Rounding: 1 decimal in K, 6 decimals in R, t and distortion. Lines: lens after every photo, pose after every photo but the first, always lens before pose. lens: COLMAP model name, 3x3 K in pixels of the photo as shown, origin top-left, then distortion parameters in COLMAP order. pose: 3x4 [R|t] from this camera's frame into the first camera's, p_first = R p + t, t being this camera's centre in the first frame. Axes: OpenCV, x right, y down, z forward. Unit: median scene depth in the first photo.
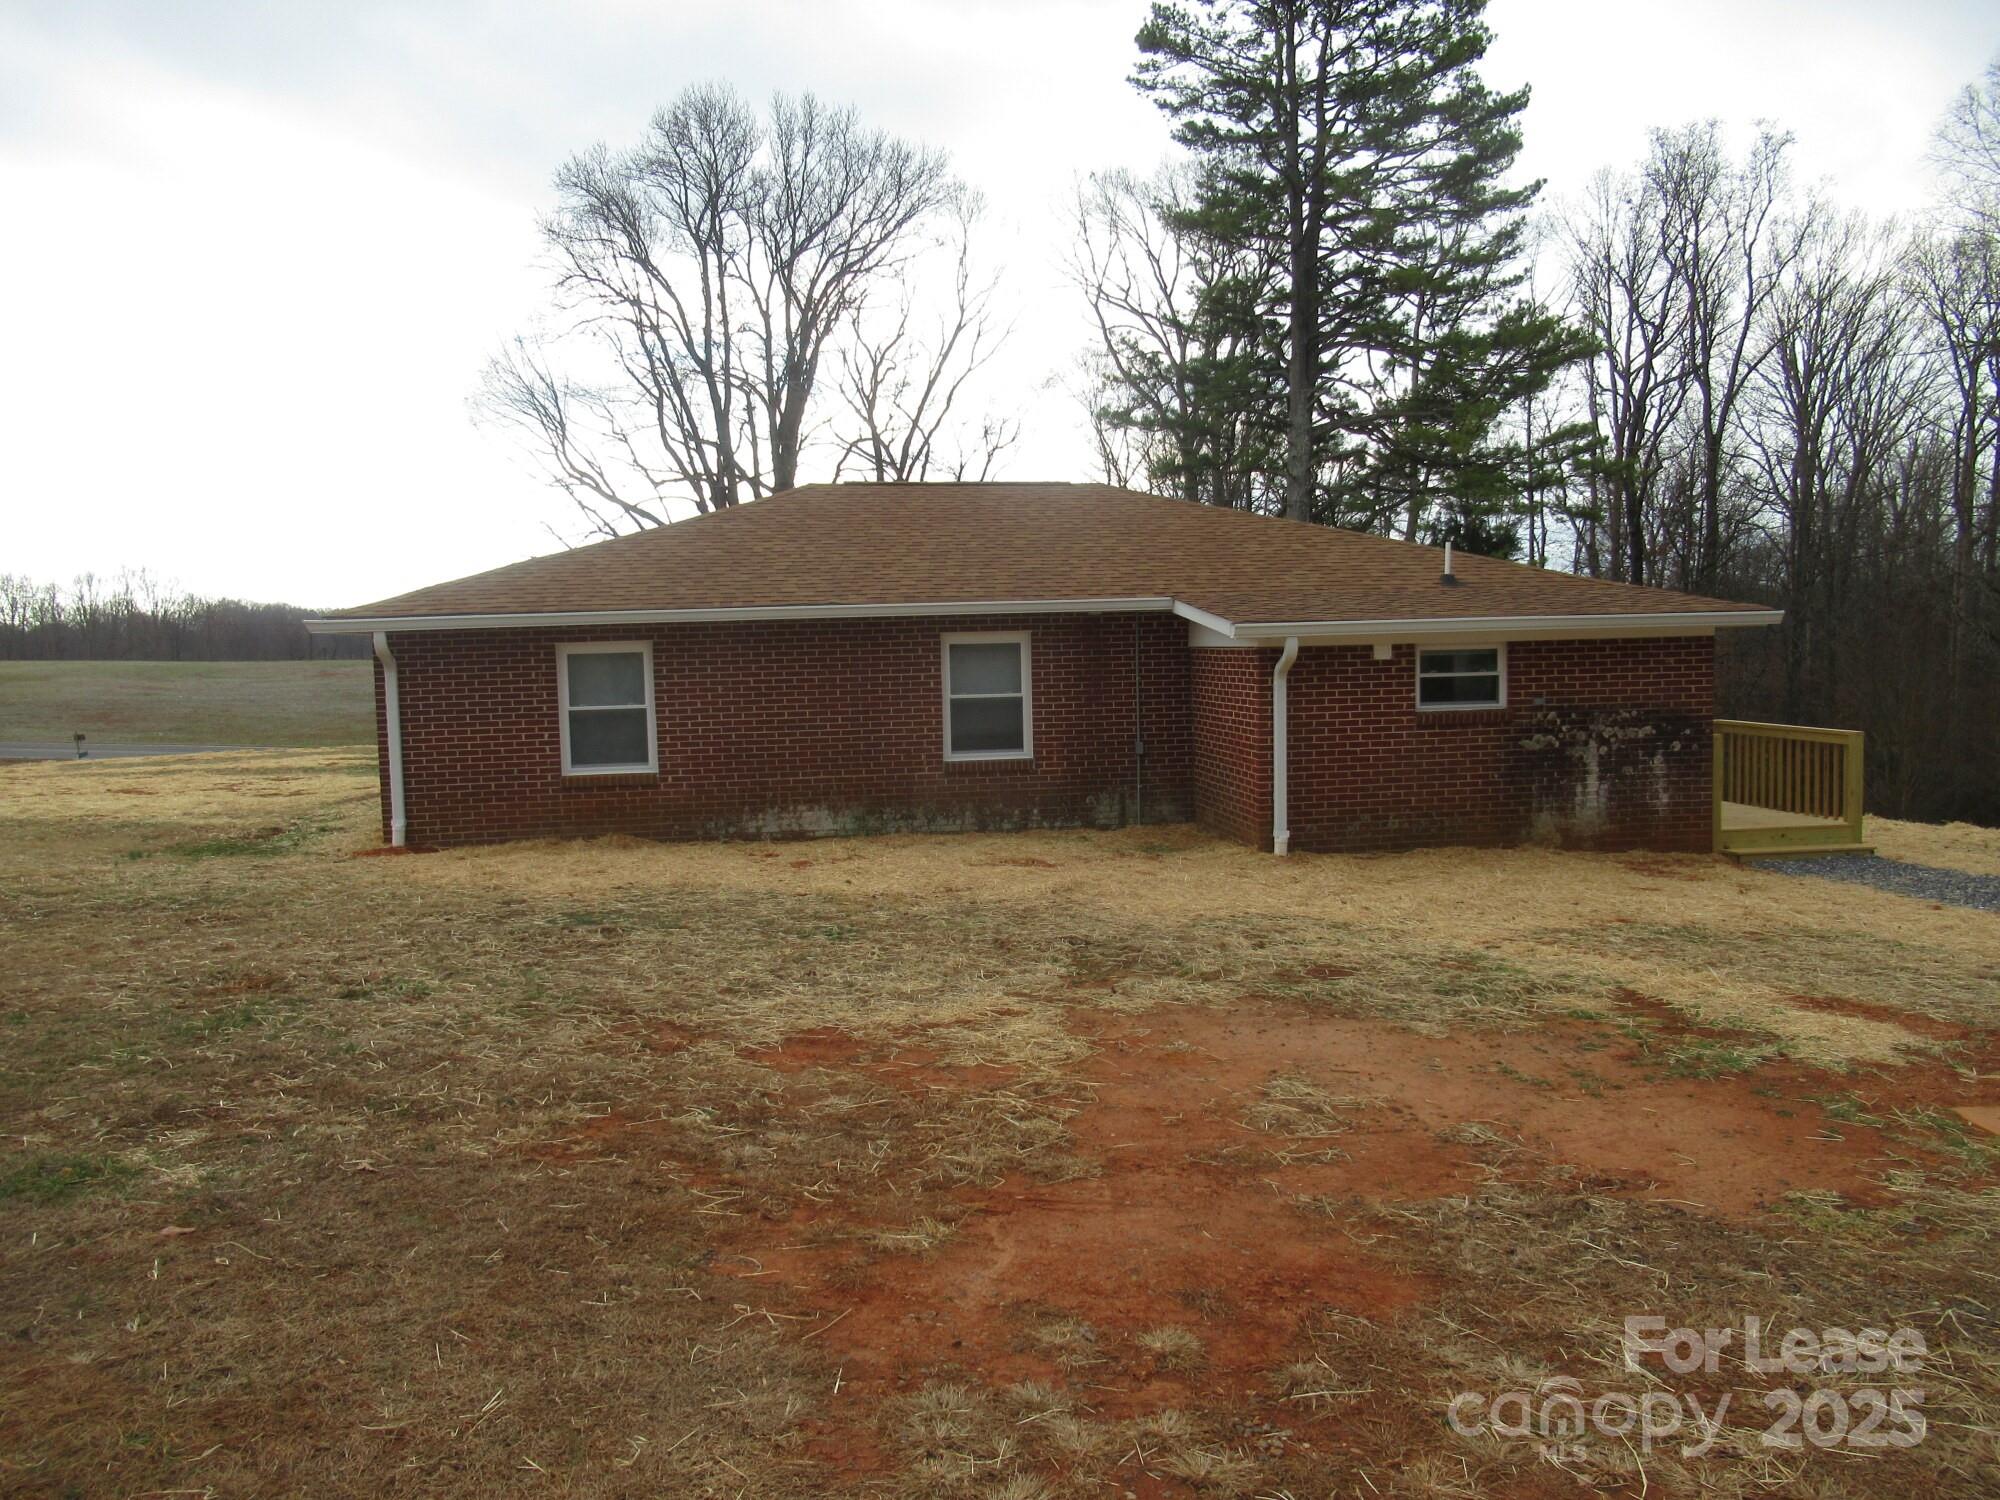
lens RADIAL K [[1508.5, 0, 1010.8], [0, 1508.5, 756.1], [0, 0, 1]] dist [-0.007841, -0.013955]
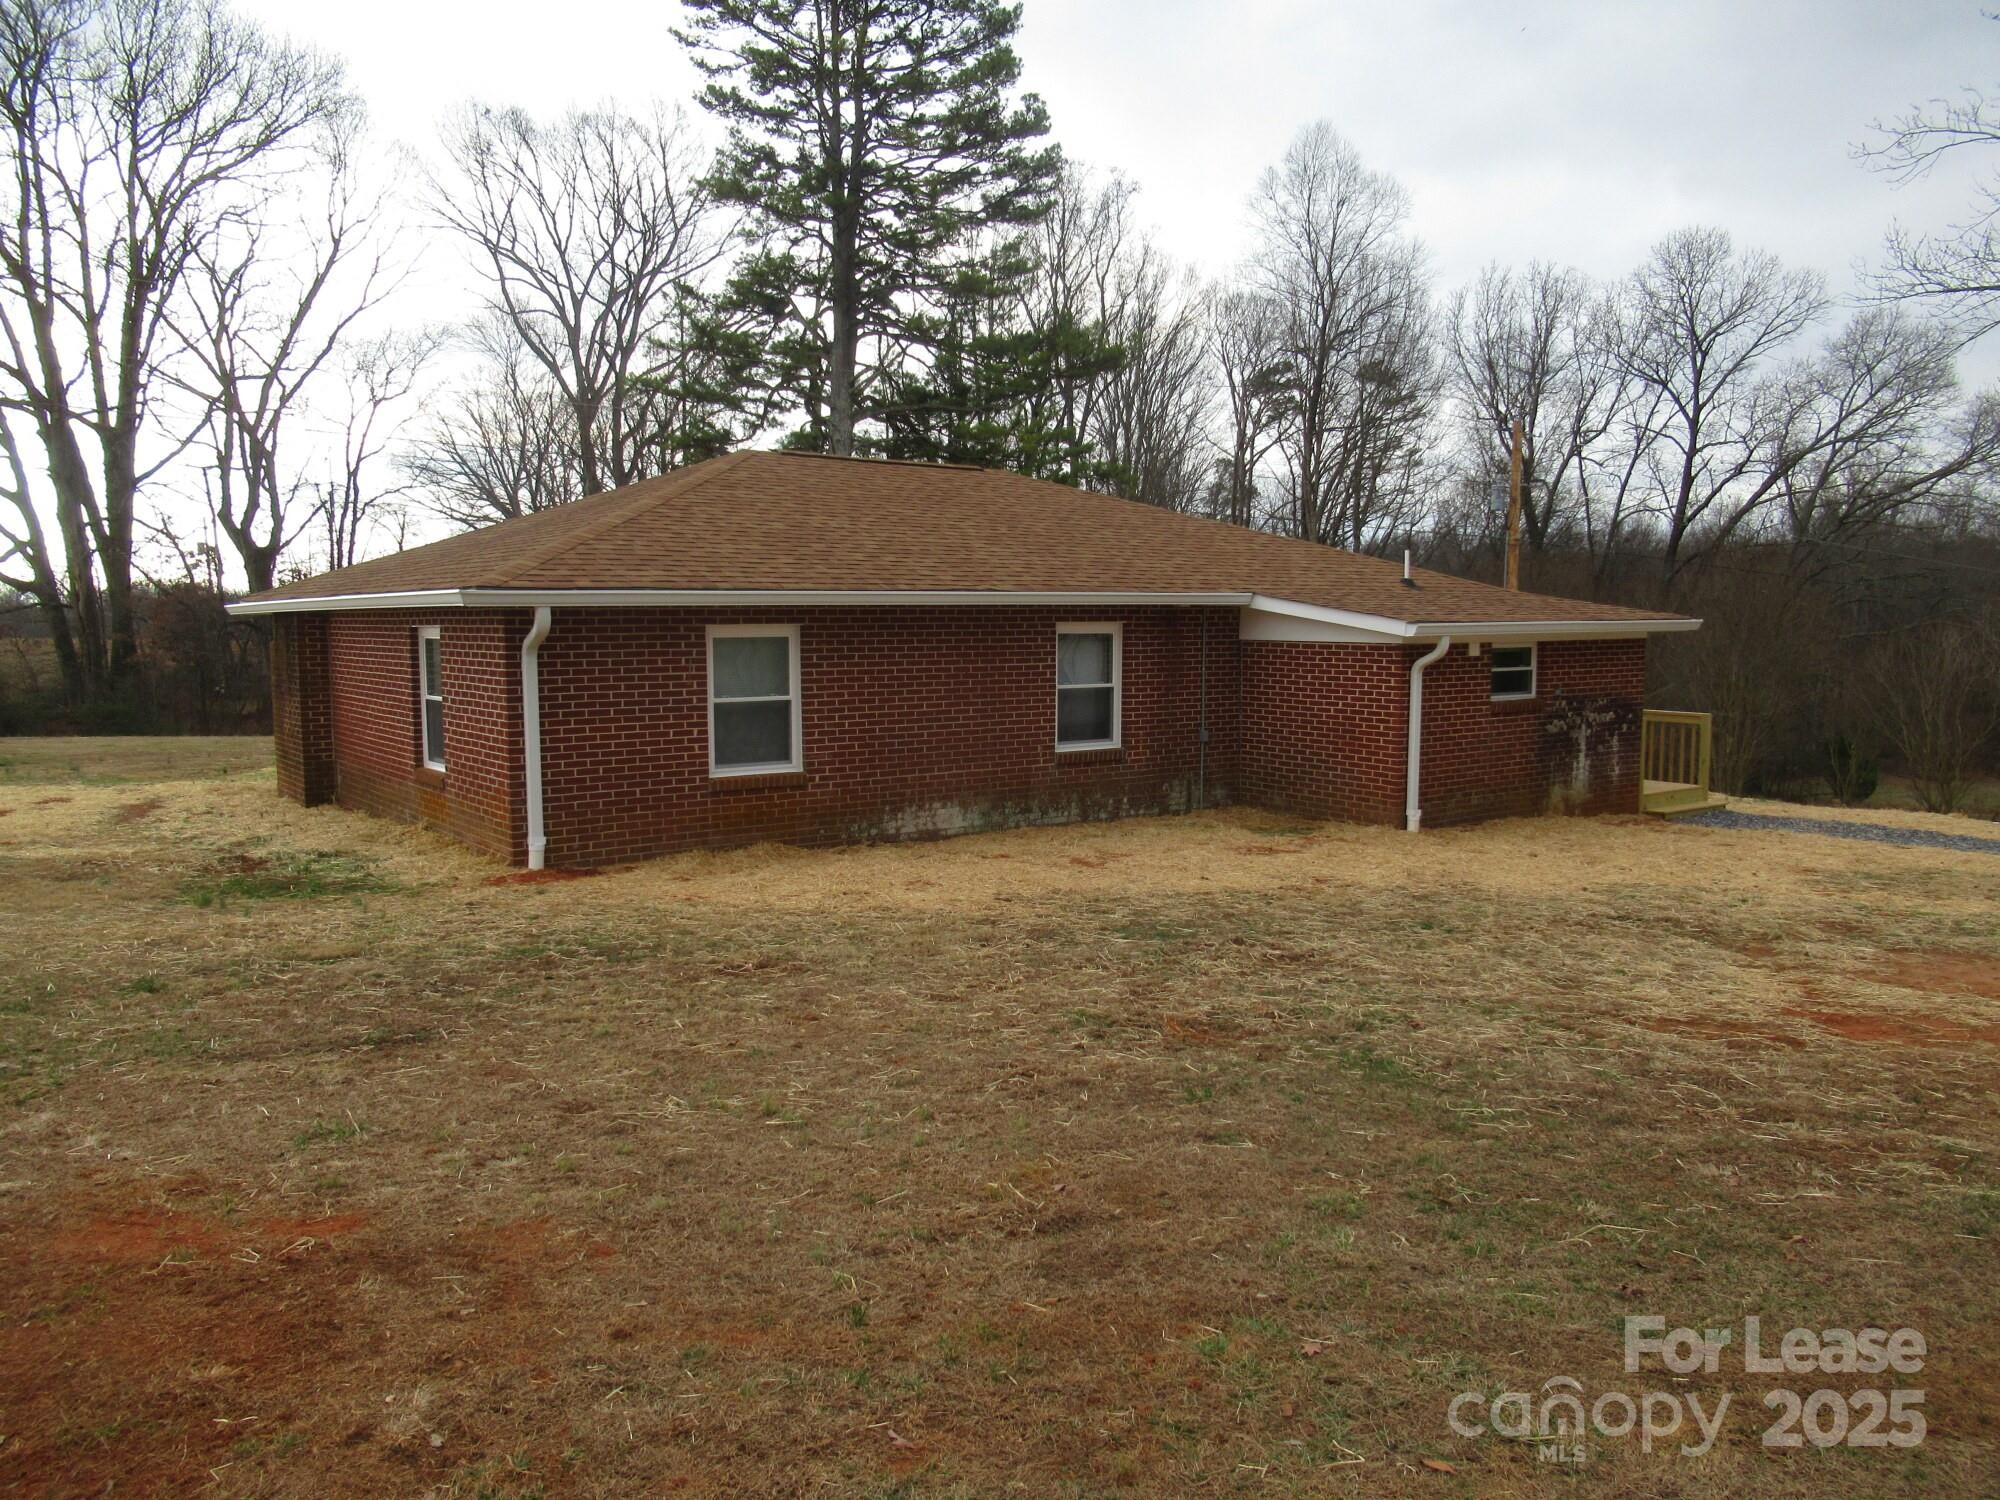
lens RADIAL K [[1508.5, 0, 1010.2], [0, 1508.5, 749.1], [0, 0, 1]] dist [-0.007841, -0.013955]
pose [[0.880277, -0.019251, 0.474069, -0.548059], [0.013607, 0.999790, 0.015333, -0.014458], [-0.474265, -0.007046, 0.880354, 0.152237]]
